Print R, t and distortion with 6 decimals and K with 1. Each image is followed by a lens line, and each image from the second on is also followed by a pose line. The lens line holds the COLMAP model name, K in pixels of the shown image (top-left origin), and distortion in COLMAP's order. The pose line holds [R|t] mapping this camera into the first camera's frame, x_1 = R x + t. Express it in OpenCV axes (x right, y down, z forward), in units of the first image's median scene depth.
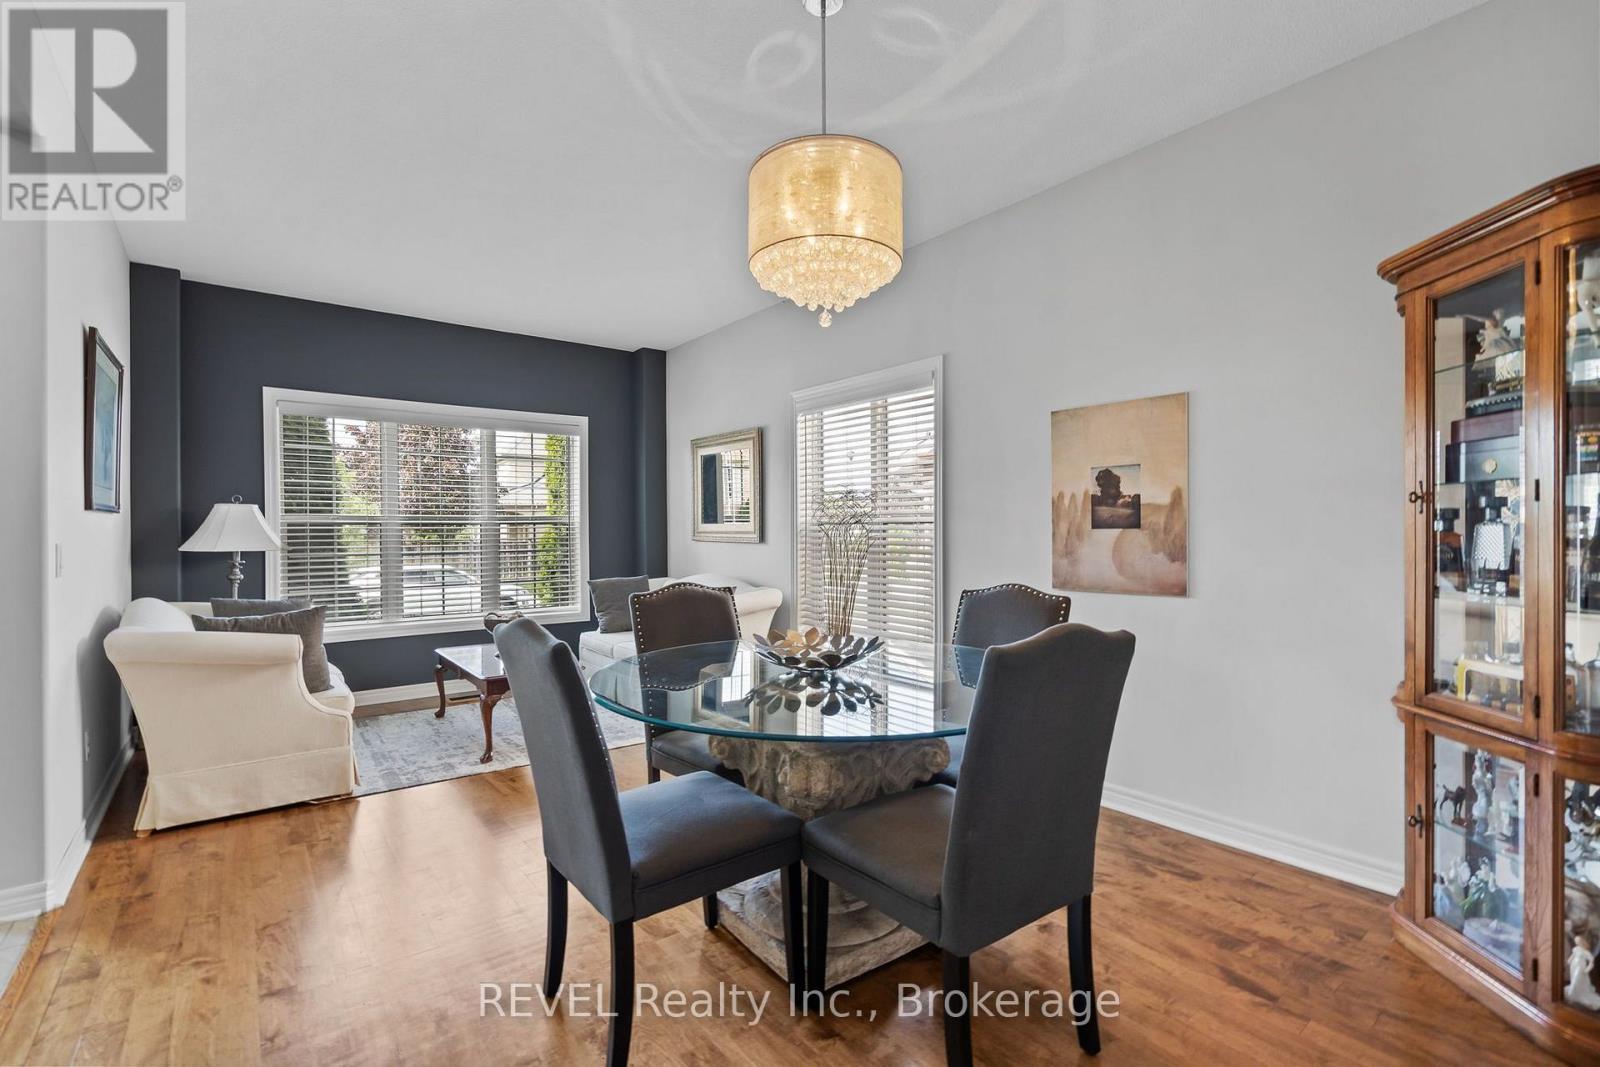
lens RADIAL K [[727.9, 0, 801.9], [0, 727.9, 533.9], [0, 0, 1]] dist [-0.001245, 0.000249]
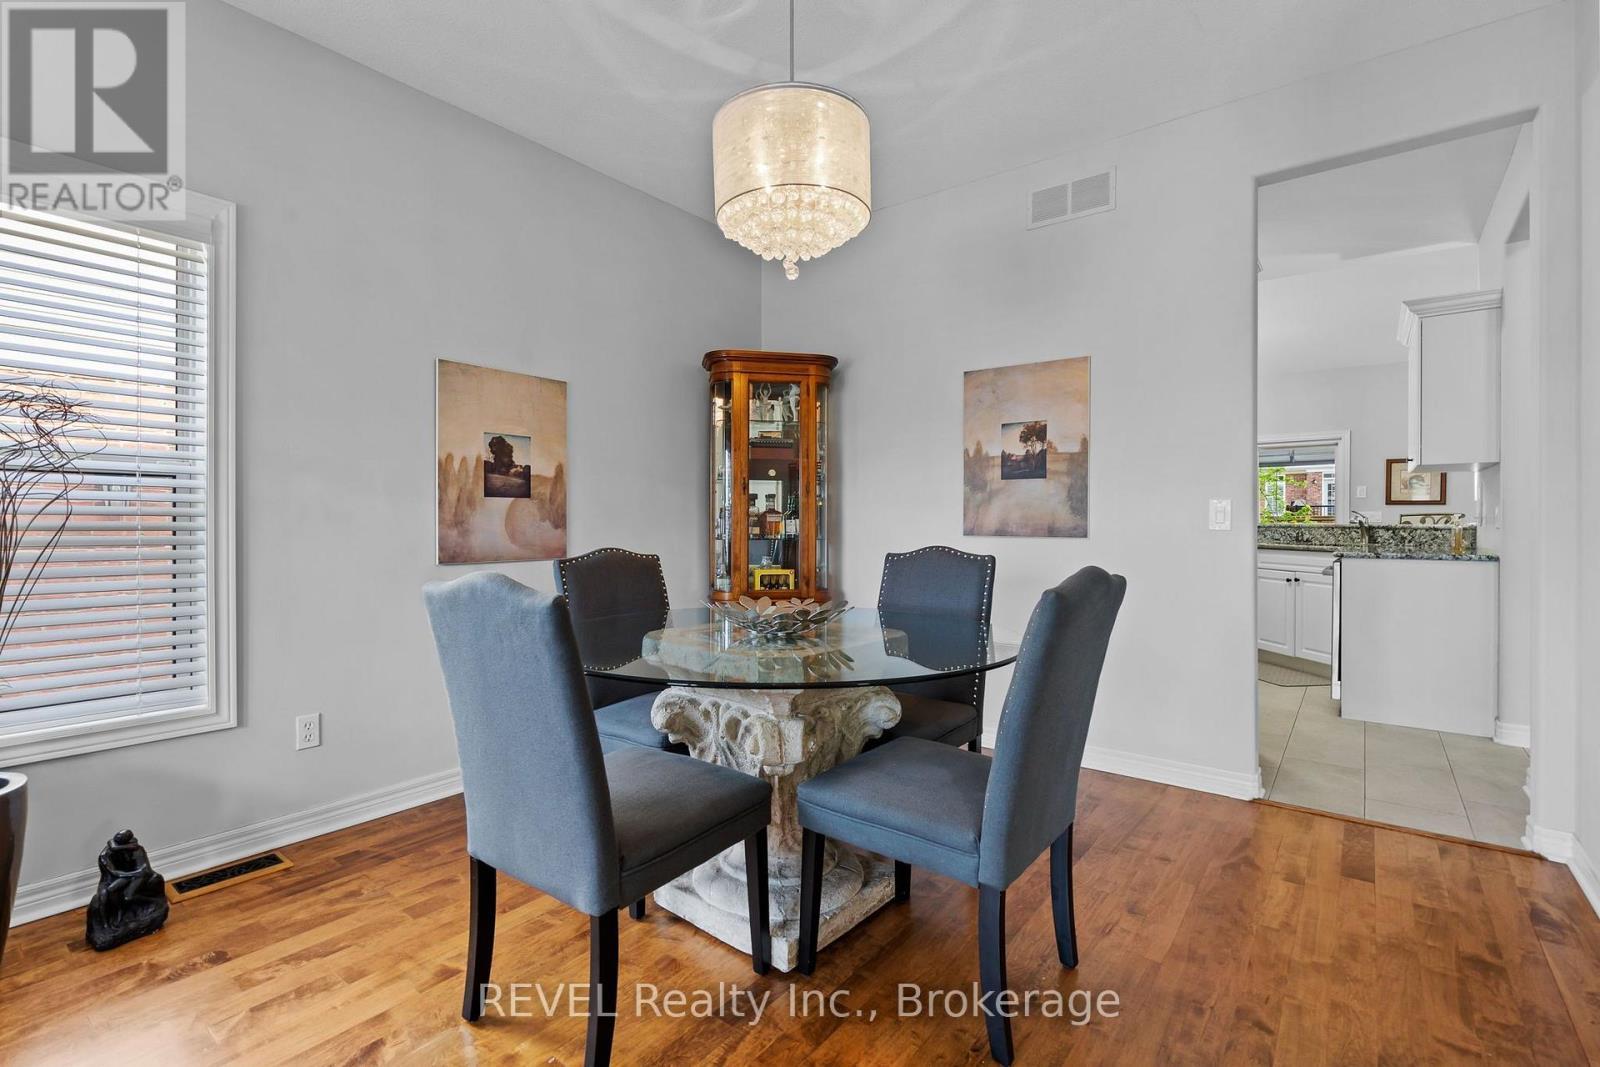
lens RADIAL K [[728.5, 0, 805.4], [0, 728.5, 524.5], [0, 0, 1]] dist [-0.004687, 0.001743]
pose [[-0.250954, 0.000432, 0.967999, -0.492319], [0.004911, 0.999988, 0.000827, 0.023878], [-0.967987, 0.004961, -0.250953, 0.657469]]
